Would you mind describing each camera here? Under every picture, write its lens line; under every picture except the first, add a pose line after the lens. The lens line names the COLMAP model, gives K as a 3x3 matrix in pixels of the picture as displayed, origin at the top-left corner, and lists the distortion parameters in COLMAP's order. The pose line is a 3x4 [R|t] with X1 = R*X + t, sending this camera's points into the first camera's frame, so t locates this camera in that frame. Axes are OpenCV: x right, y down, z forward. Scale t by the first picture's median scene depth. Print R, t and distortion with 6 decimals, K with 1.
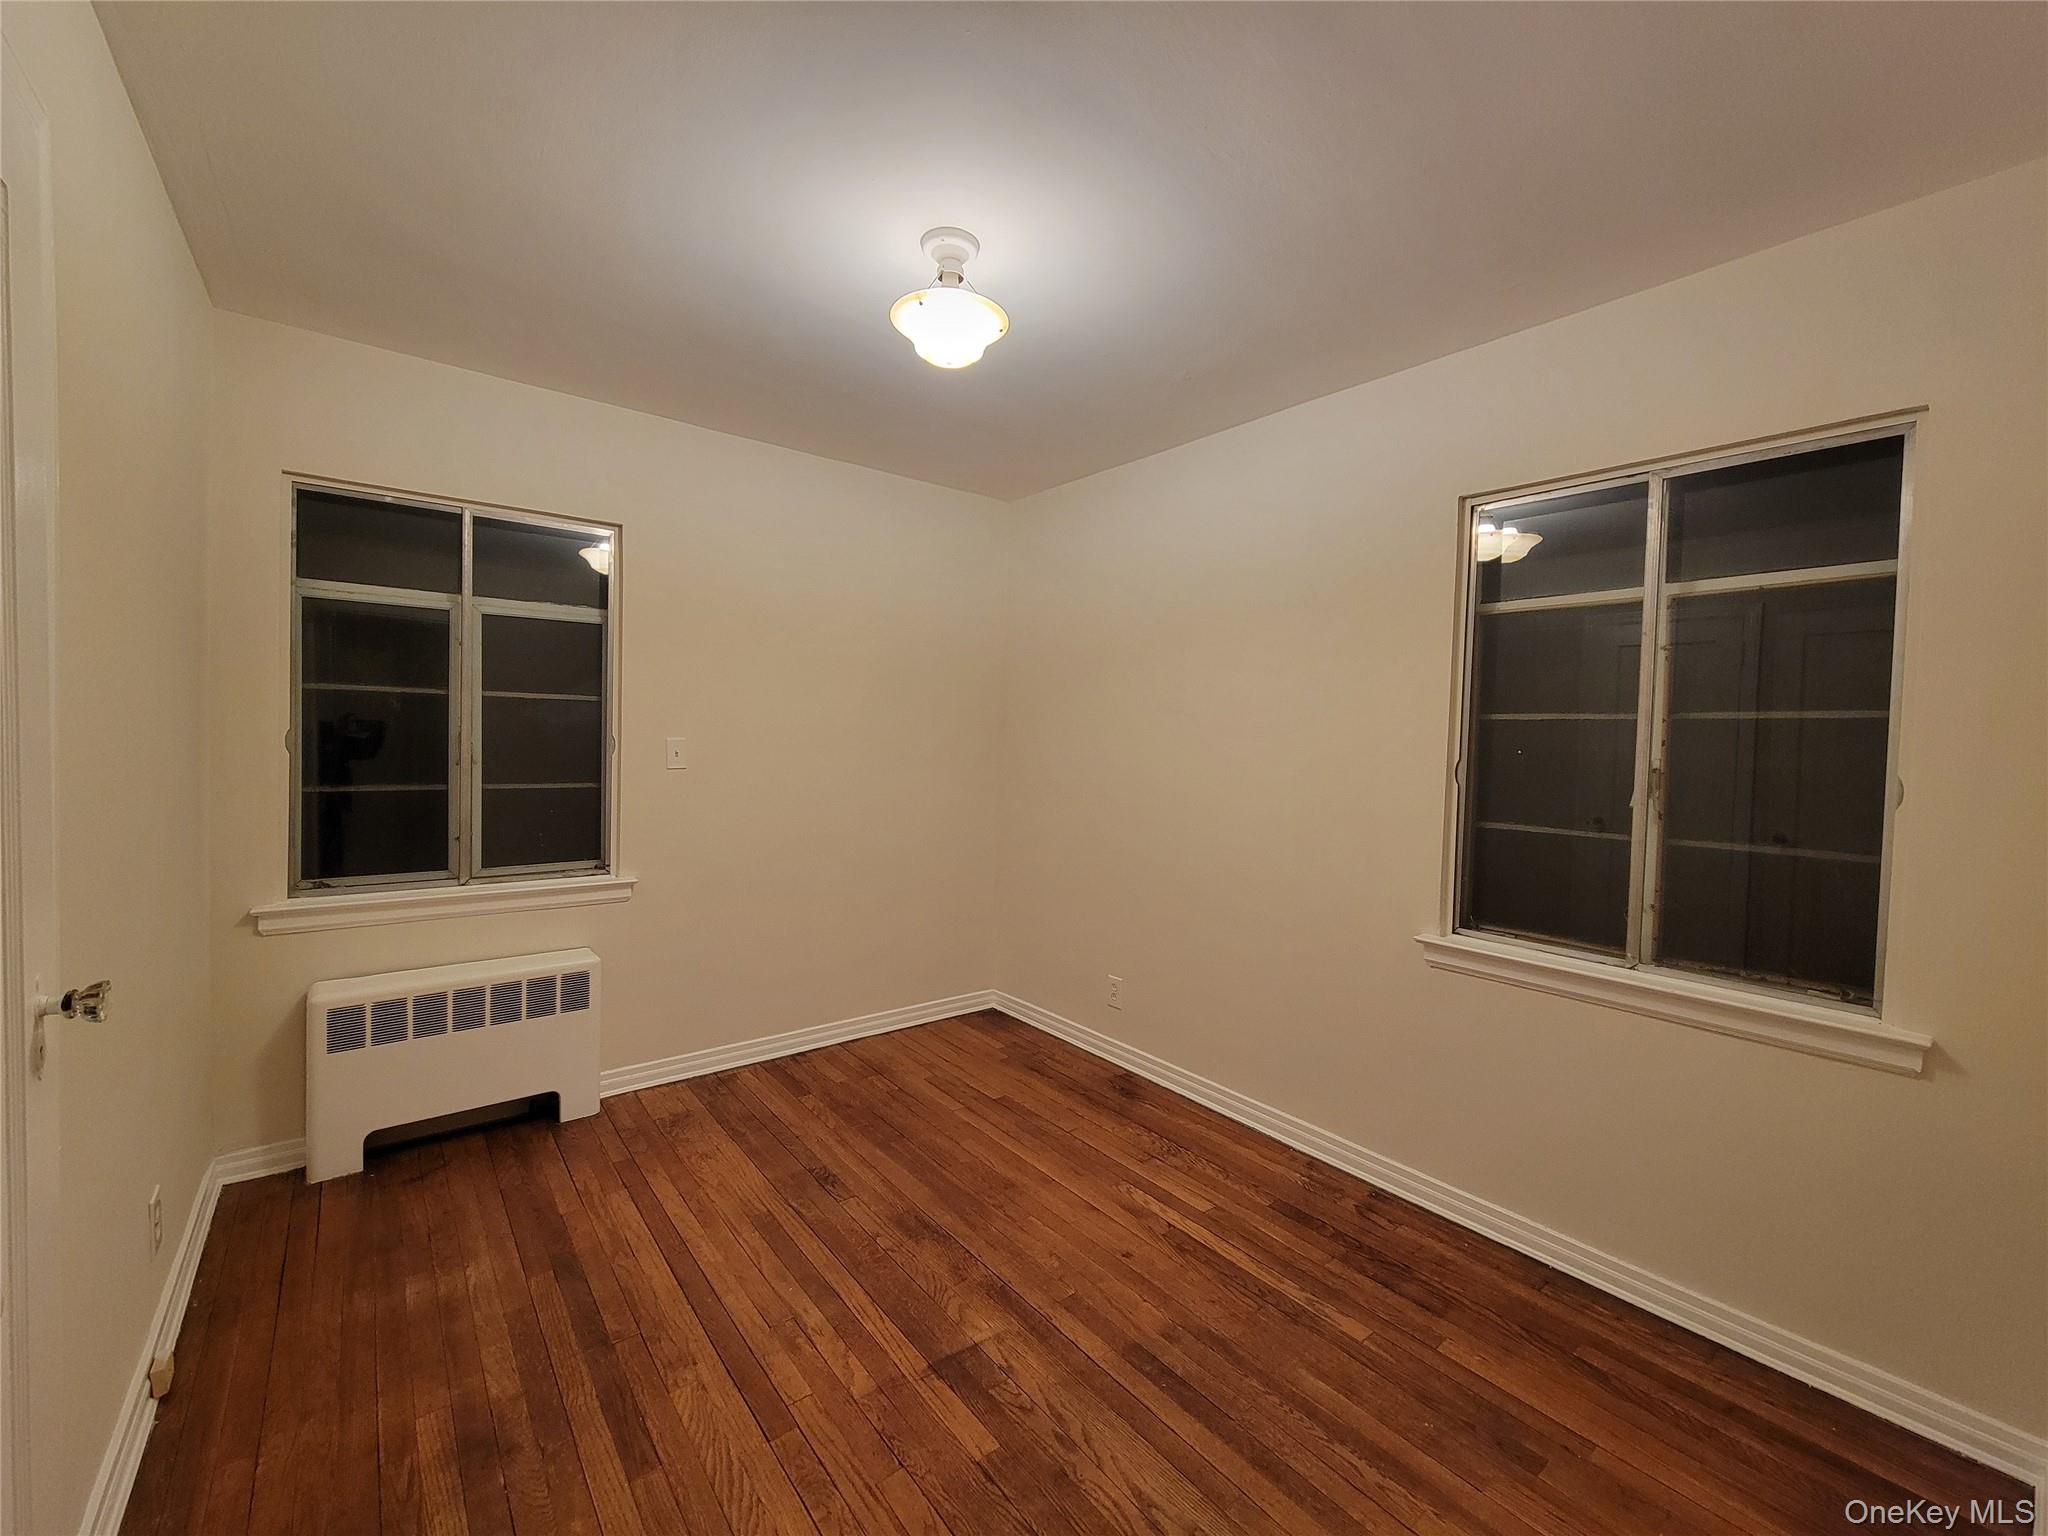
lens RADIAL K [[829.1, 0, 1025.7], [0, 829.1, 758.4], [0, 0, 1]] dist [0.001048, 0.000027]
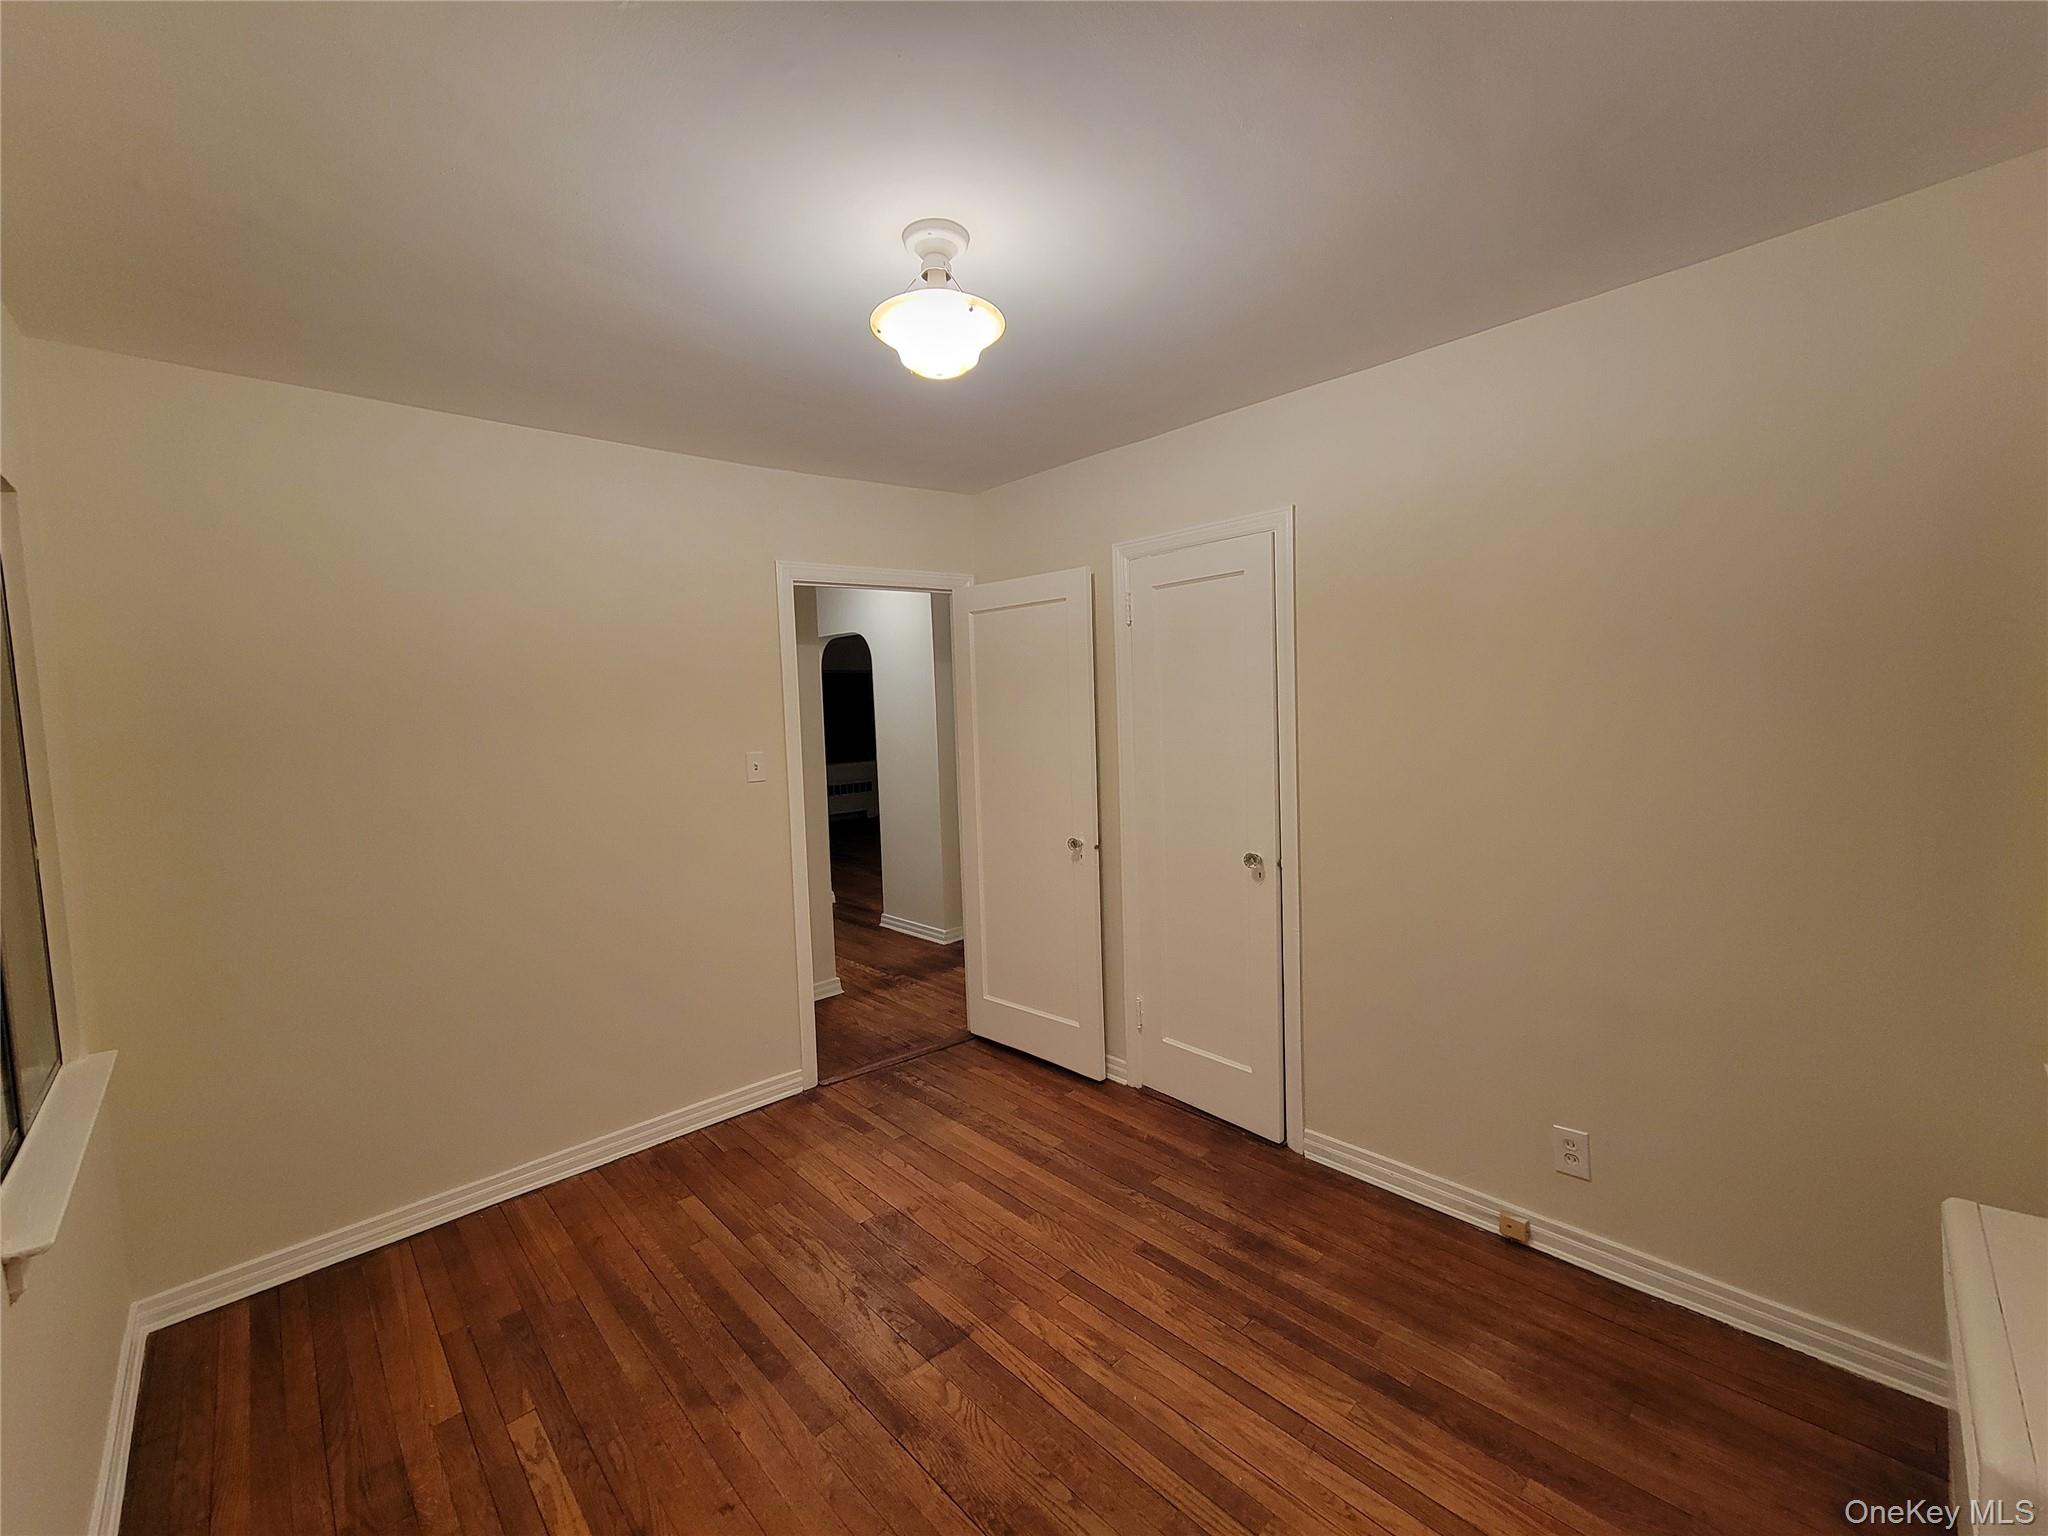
lens RADIAL K [[818.7, 0, 1024.0], [0, 818.7, 768.0], [0, 0, 1]] dist [-0.000103, -0.000063]
pose [[-0.996026, 0.018125, -0.087203, -0.104507], [0.009413, 0.995014, 0.099292, -0.148866], [0.088567, 0.098077, -0.991230, 1.969669]]
